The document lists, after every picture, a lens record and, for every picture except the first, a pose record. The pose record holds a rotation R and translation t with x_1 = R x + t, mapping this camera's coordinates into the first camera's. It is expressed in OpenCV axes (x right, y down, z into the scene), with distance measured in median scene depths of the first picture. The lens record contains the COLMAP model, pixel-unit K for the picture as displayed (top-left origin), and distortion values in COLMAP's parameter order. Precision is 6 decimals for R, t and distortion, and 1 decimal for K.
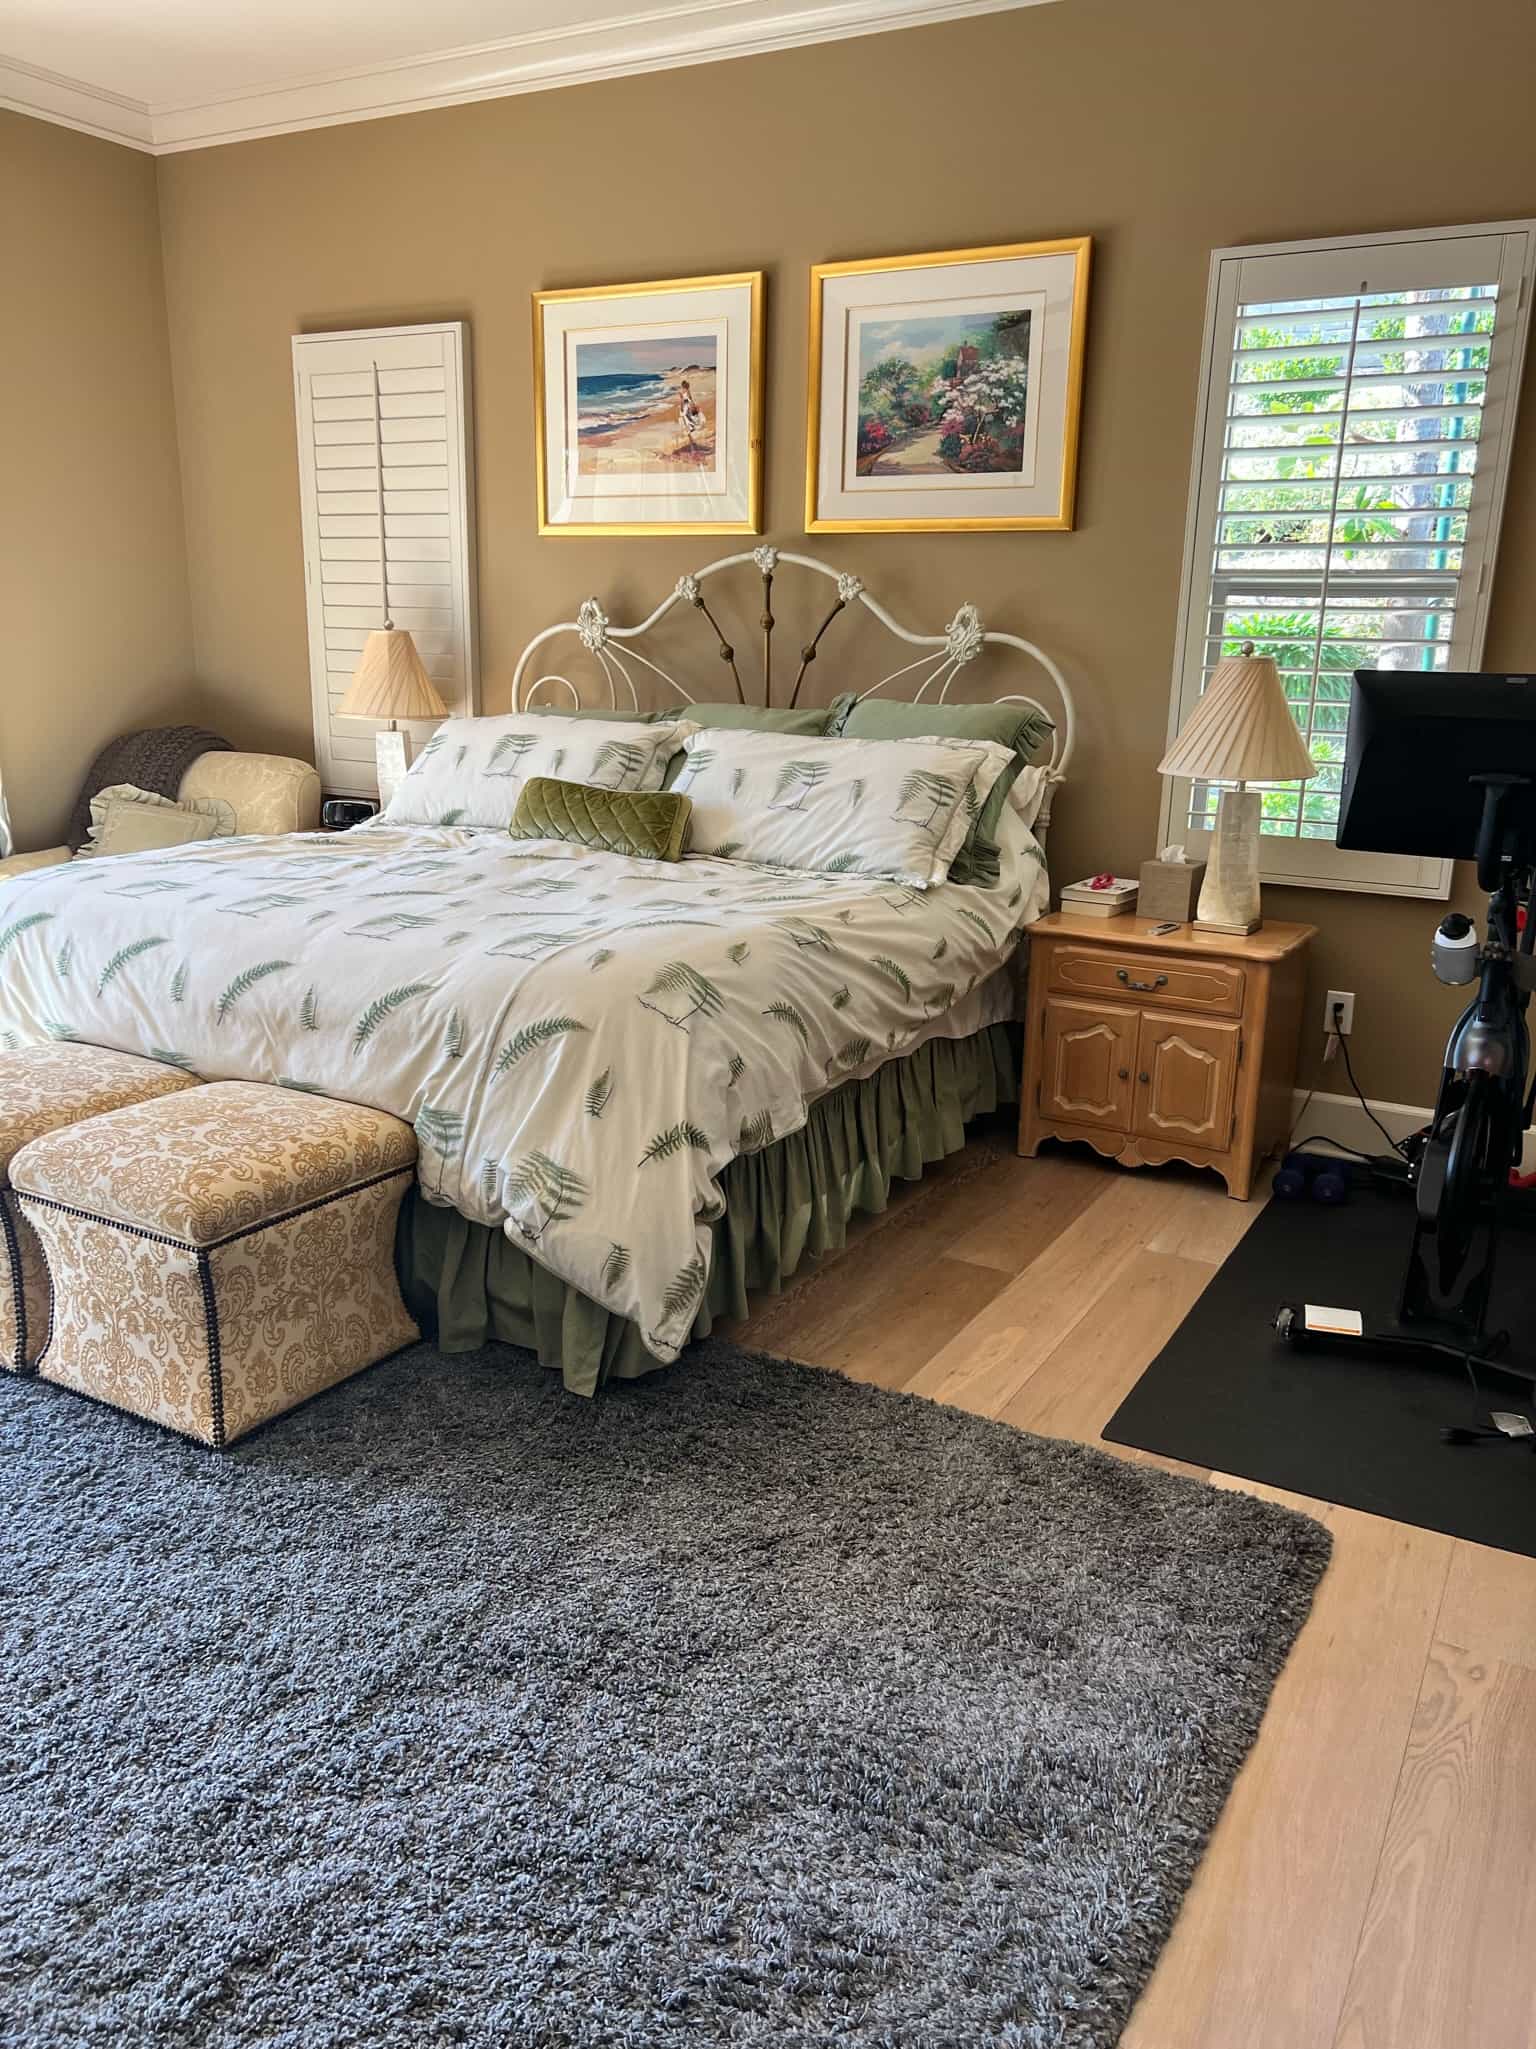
lens RADIAL K [[1584.2, 0, 774.7], [0, 1584.2, 1035.9], [0, 0, 1]] dist [0.079562, -0.085622]
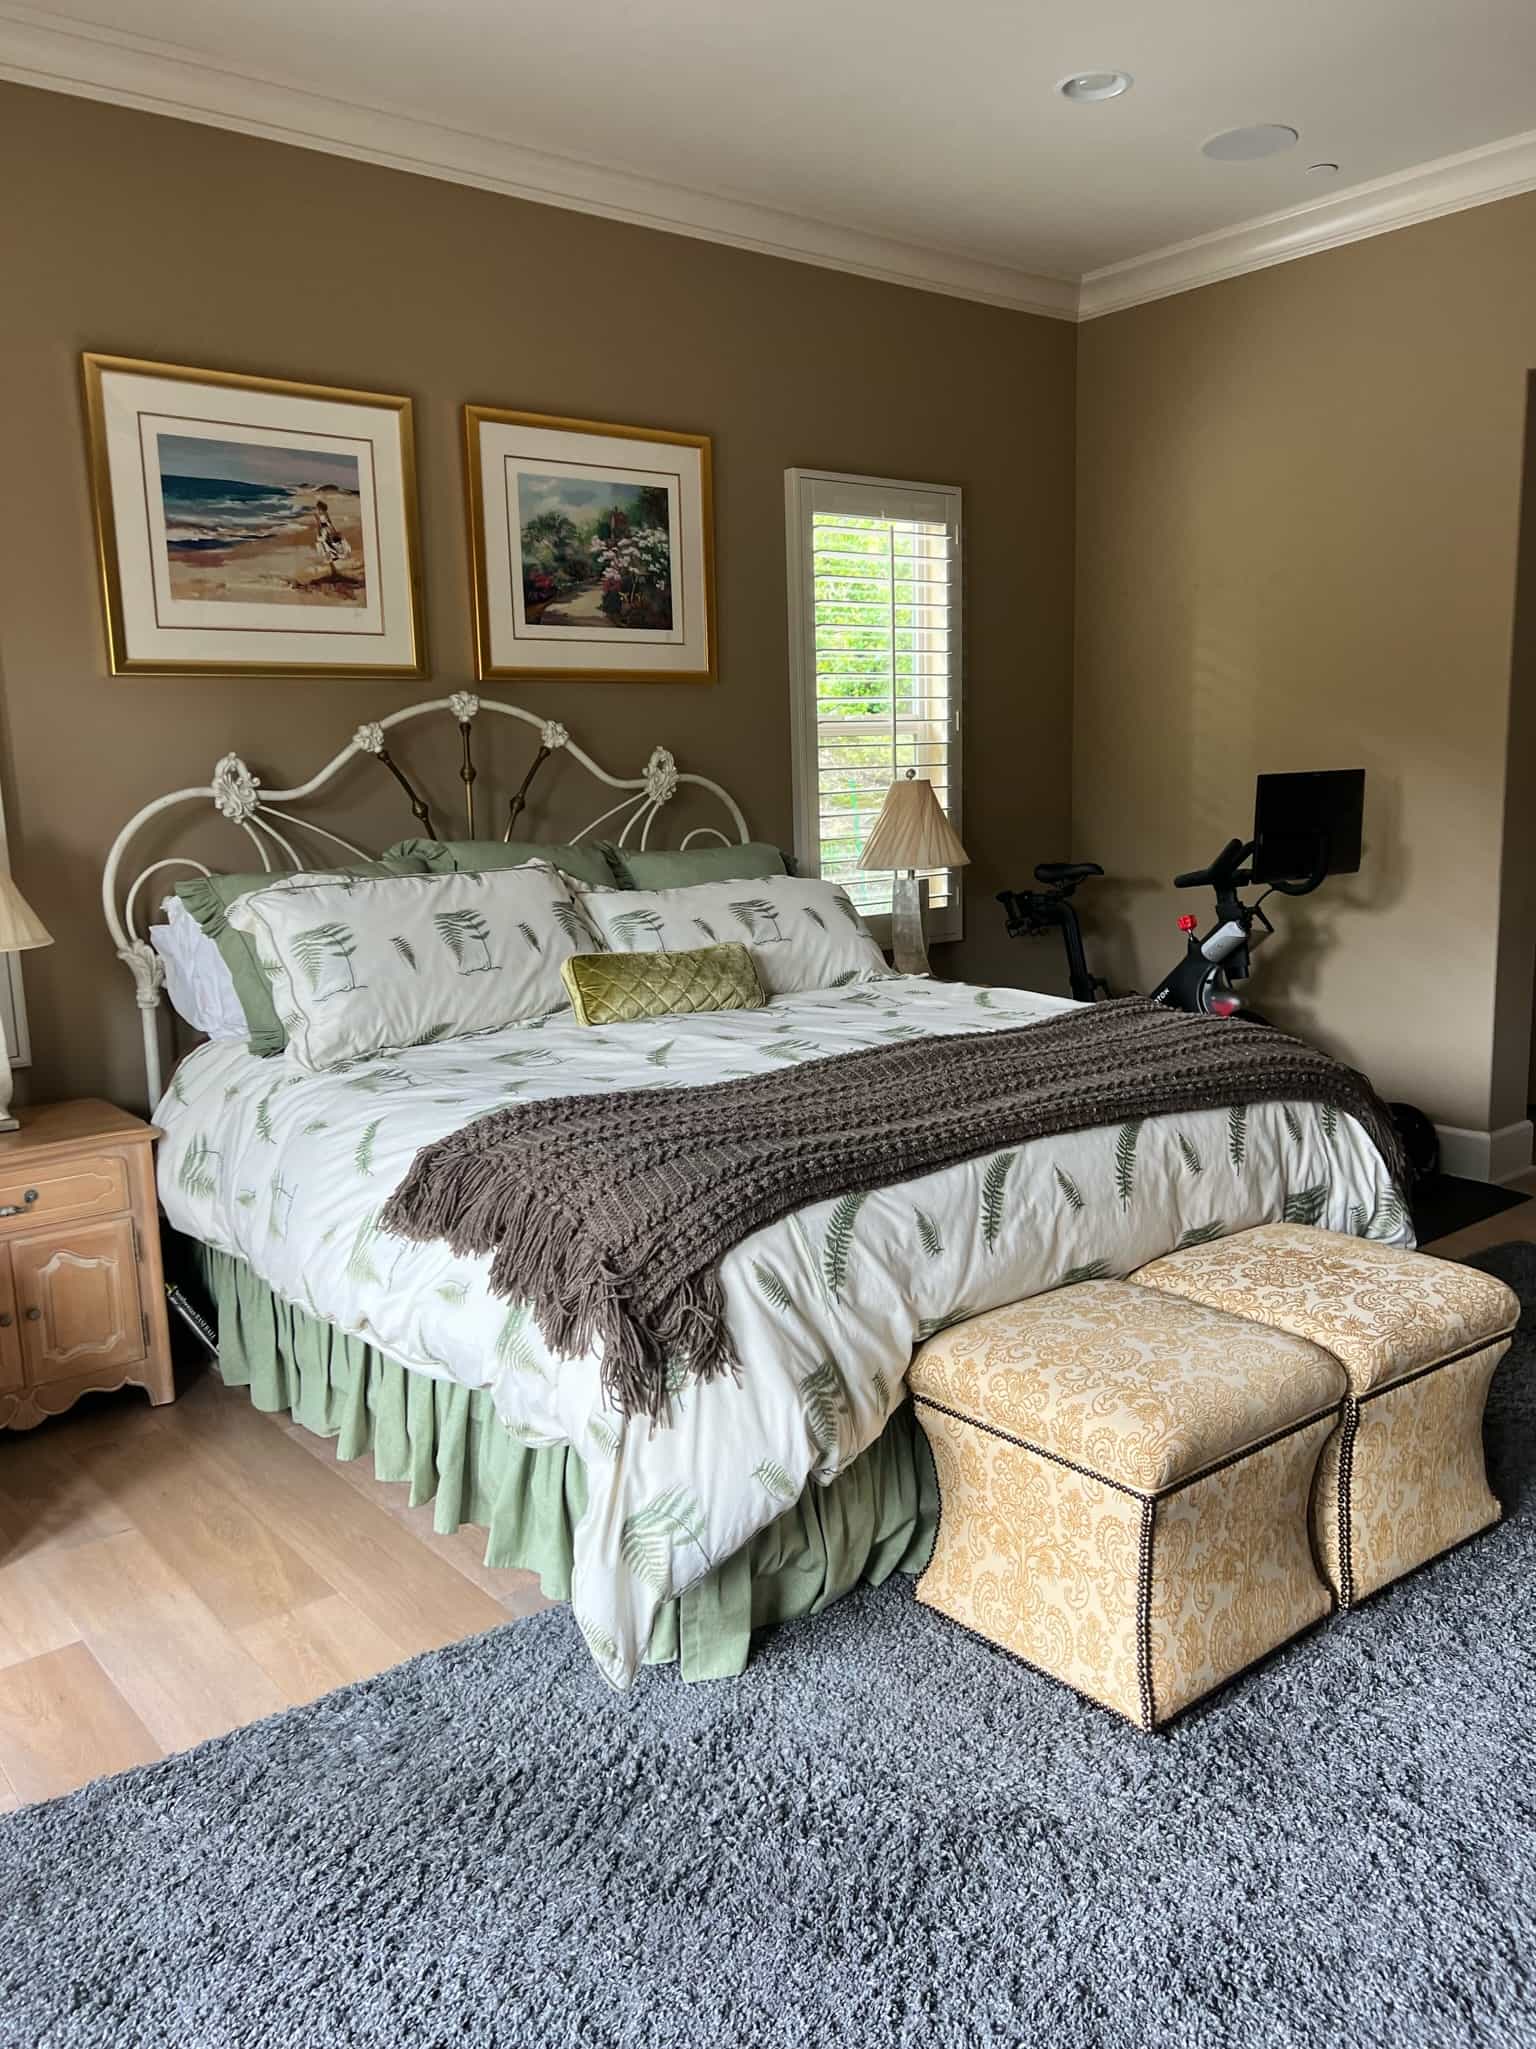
lens RADIAL K [[1558.2, 0, 768.0], [0, 1558.2, 1024.5], [0, 0, 1]] dist [0.099653, -0.154400]
pose [[0.368124, -0.188296, 0.910511, -0.860589], [0.268519, 0.959082, 0.089777, -0.171732], [-0.890159, 0.211441, 0.403622, 0.564933]]
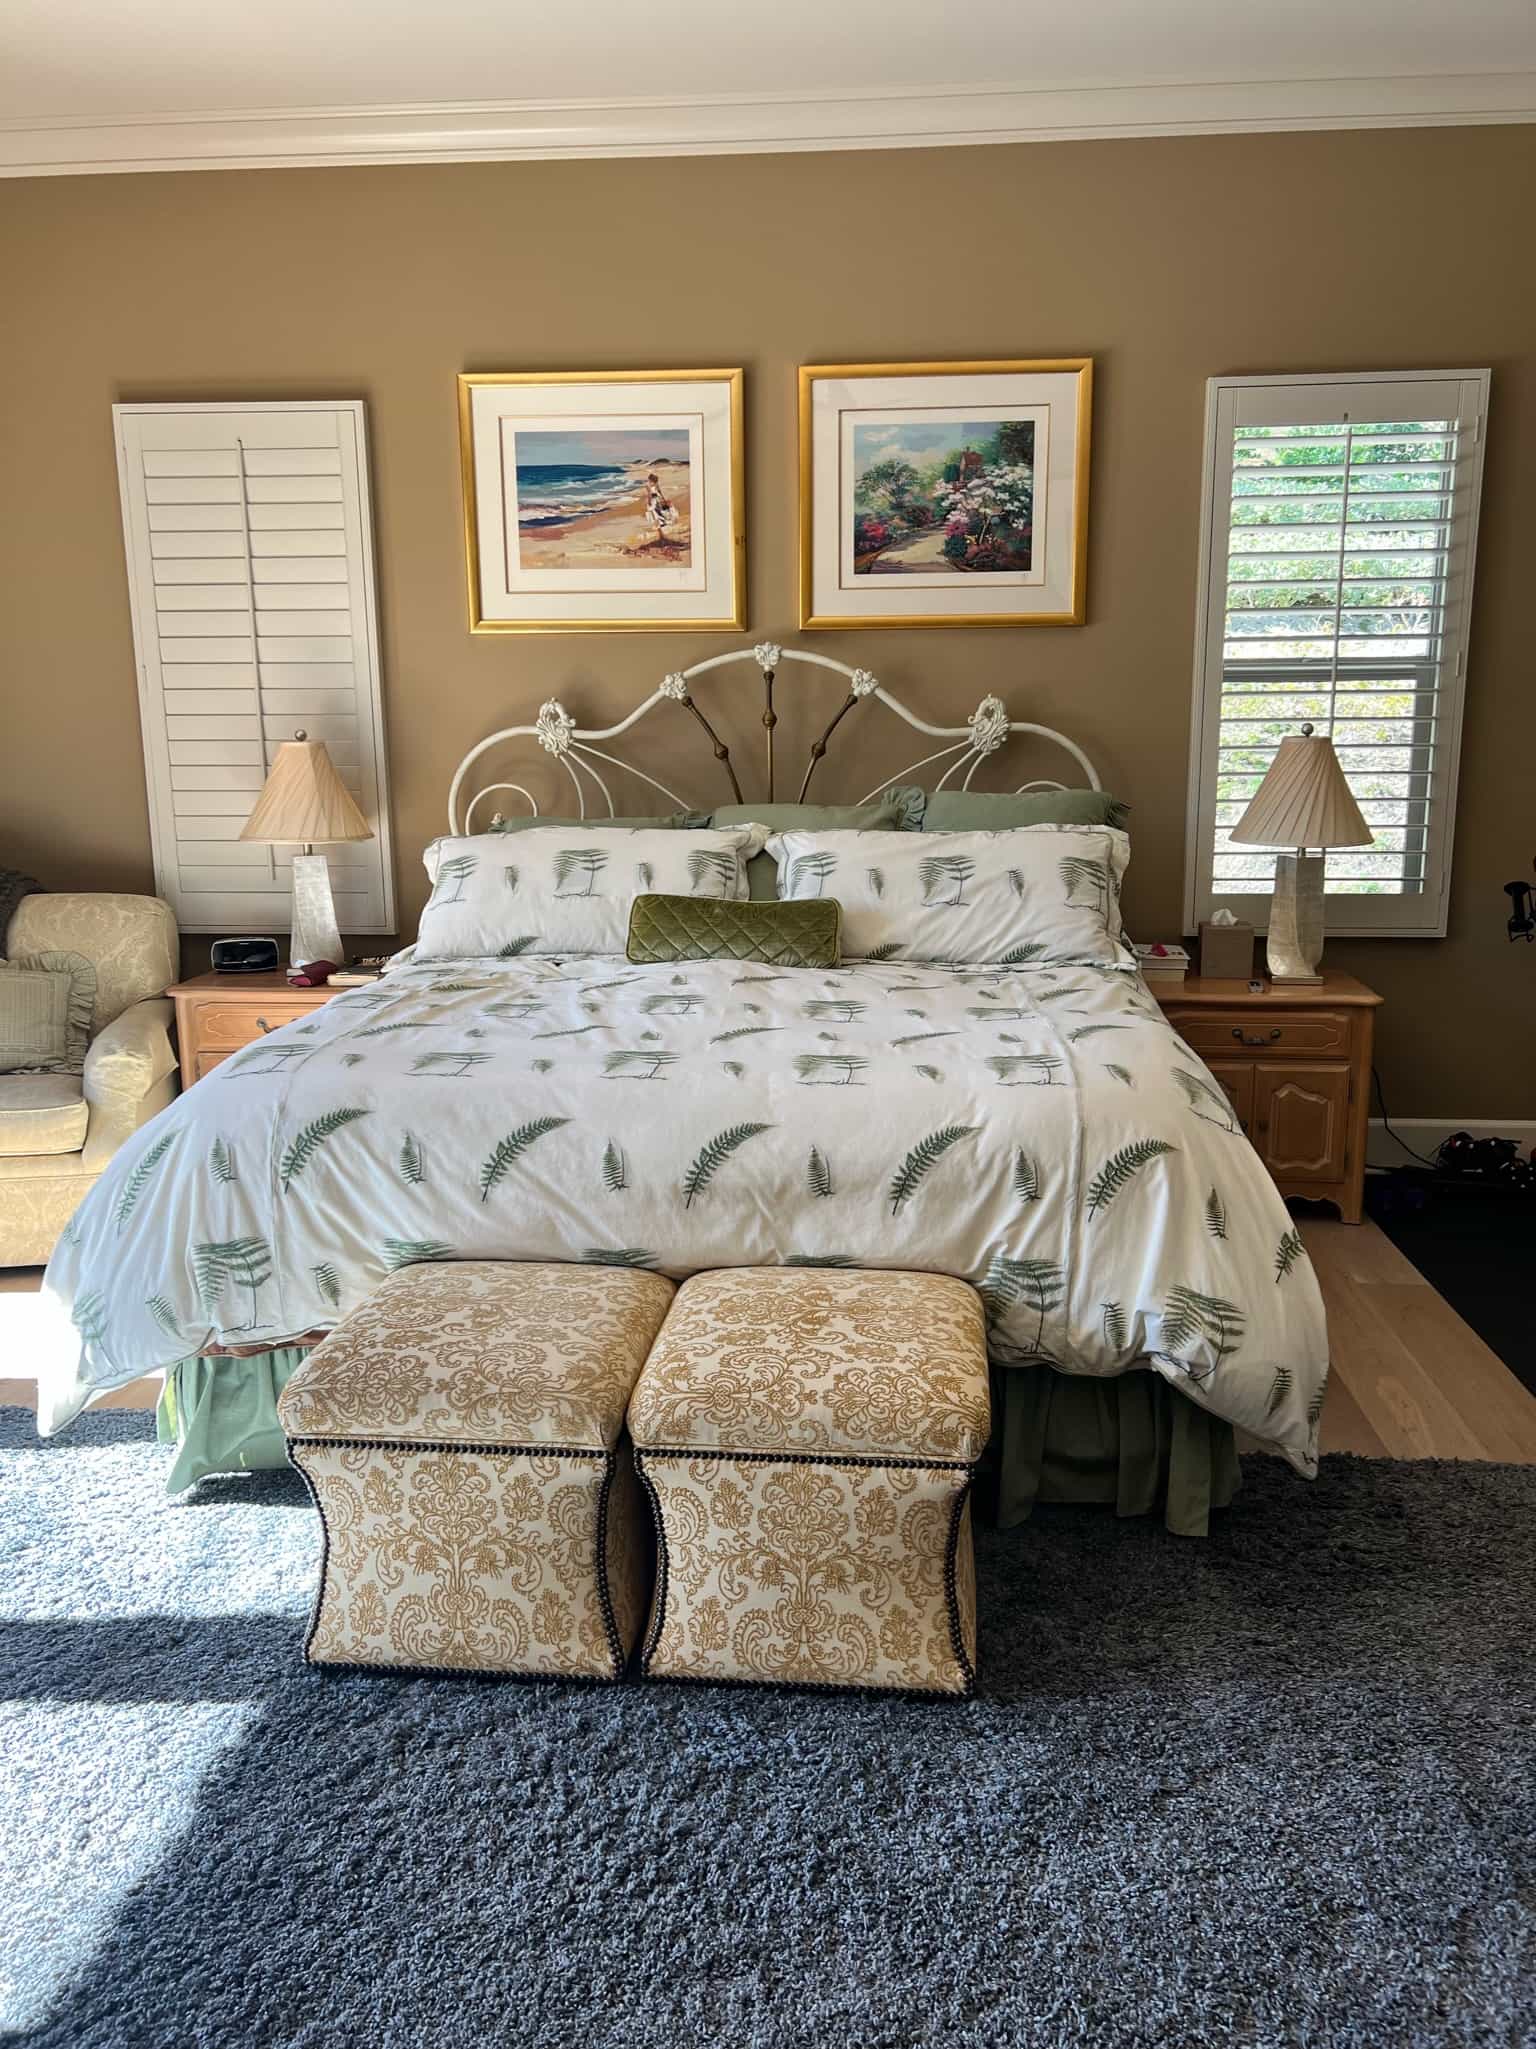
lens RADIAL K [[1558.2, 0, 768.0], [0, 1558.2, 1024.5], [0, 0, 1]] dist [0.099653, -0.154400]
pose [[0.903724, -0.112566, 0.413052, -0.463399], [0.133626, 0.990780, -0.022353, -0.057719], [-0.406727, 0.075395, 0.910433, 0.152887]]
